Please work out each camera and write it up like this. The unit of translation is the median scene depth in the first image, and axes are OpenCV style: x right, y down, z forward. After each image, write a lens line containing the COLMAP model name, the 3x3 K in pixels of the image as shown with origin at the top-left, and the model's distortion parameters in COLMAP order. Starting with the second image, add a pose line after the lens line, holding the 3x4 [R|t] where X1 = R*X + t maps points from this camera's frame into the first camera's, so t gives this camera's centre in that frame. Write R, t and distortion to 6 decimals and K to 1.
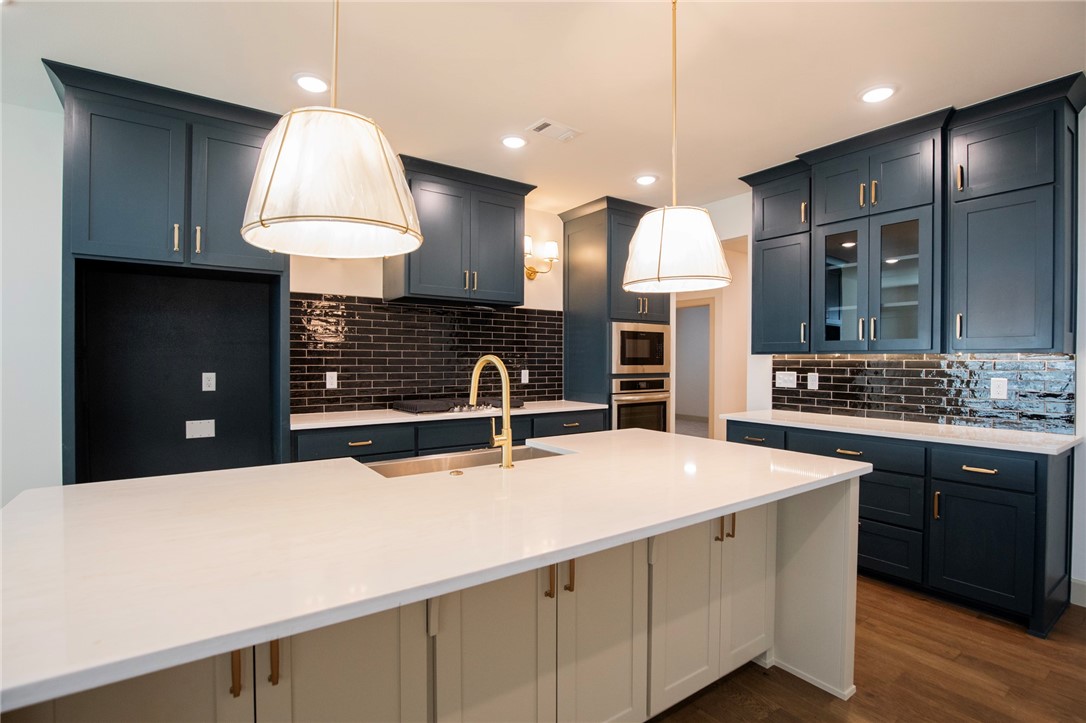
lens RADIAL K [[506.5, 0, 546.3], [0, 506.5, 371.5], [0, 0, 1]] dist [-0.029569, 0.003690]
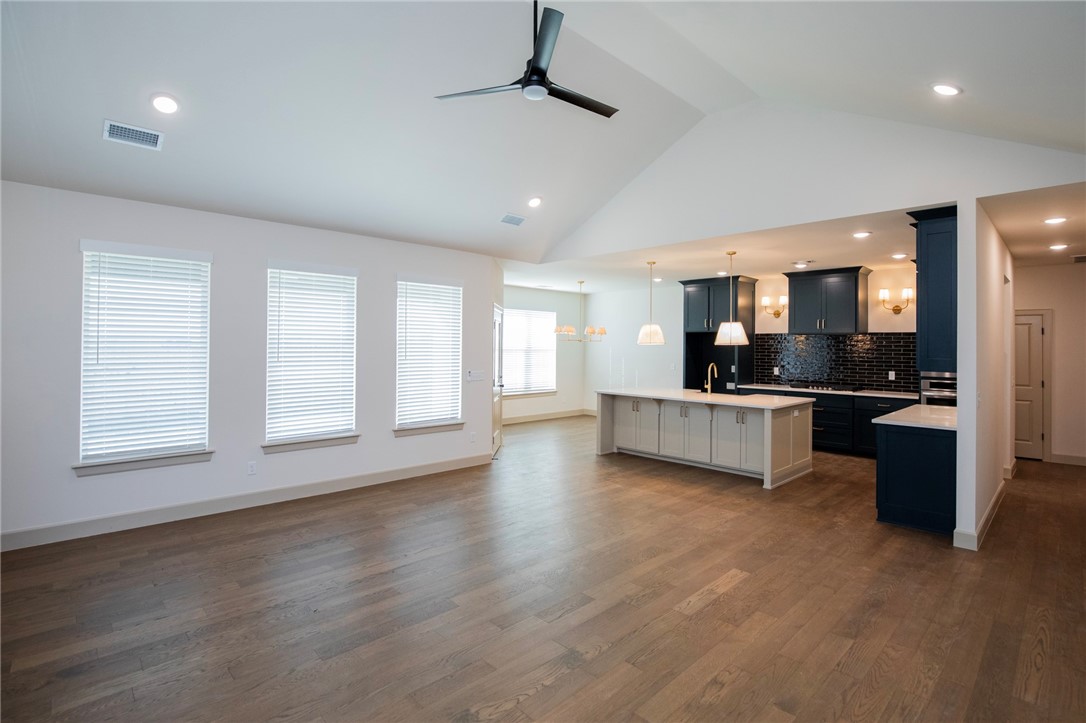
lens RADIAL K [[506.5, 0, 553.6], [0, 506.5, 338.6], [0, 0, 1]] dist [-0.029569, 0.003690]
pose [[0.152843, -0.016550, -0.988112, 1.663351], [-0.031694, 0.999263, -0.021640, -0.047251], [0.987742, 0.034625, 0.152206, -0.341287]]
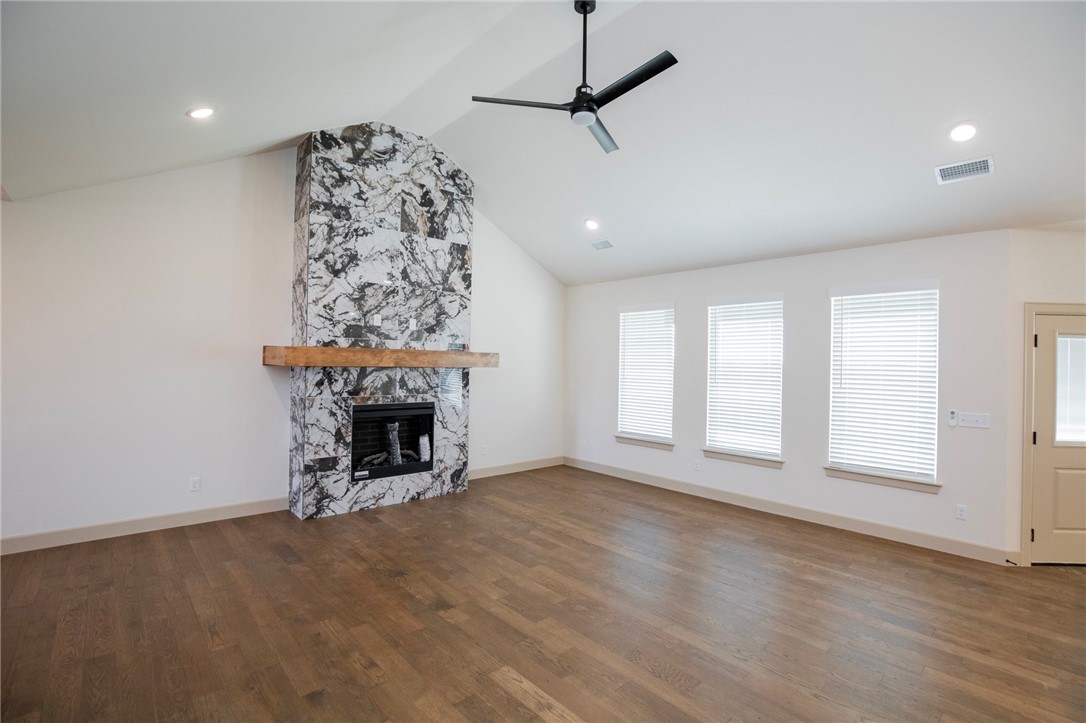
lens RADIAL K [[506.5, 0, 570.1], [0, 506.5, 358.5], [0, 0, 1]] dist [-0.029569, 0.003690]
pose [[-0.988279, -0.026534, -0.150334, 0.960019], [-0.028883, 0.999492, 0.013463, -0.074531], [0.149900, 0.017647, -0.988544, 0.621141]]
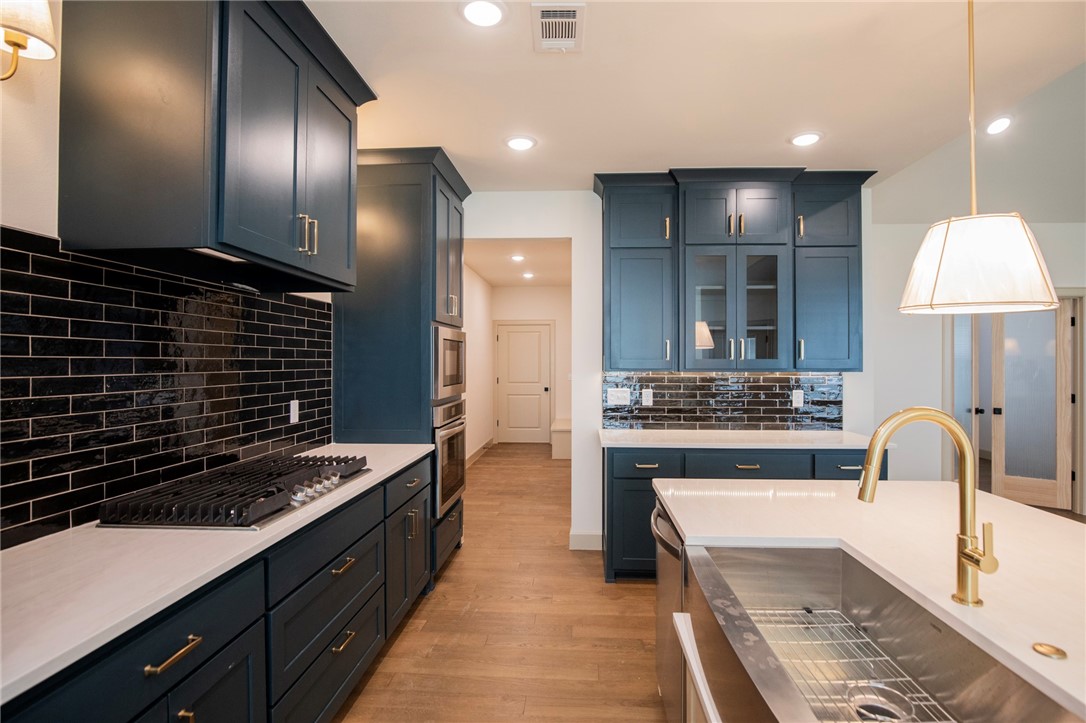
lens RADIAL K [[538.6, 0, 539.3], [0, 538.6, 360.2], [0, 0, 1]] dist [-0.020512, 0.001128]
pose [[0.631121, -0.001939, 0.775682, -0.426643], [0.019182, 0.999730, -0.013108, -0.044187], [-0.775447, 0.023152, 0.630988, 0.494250]]
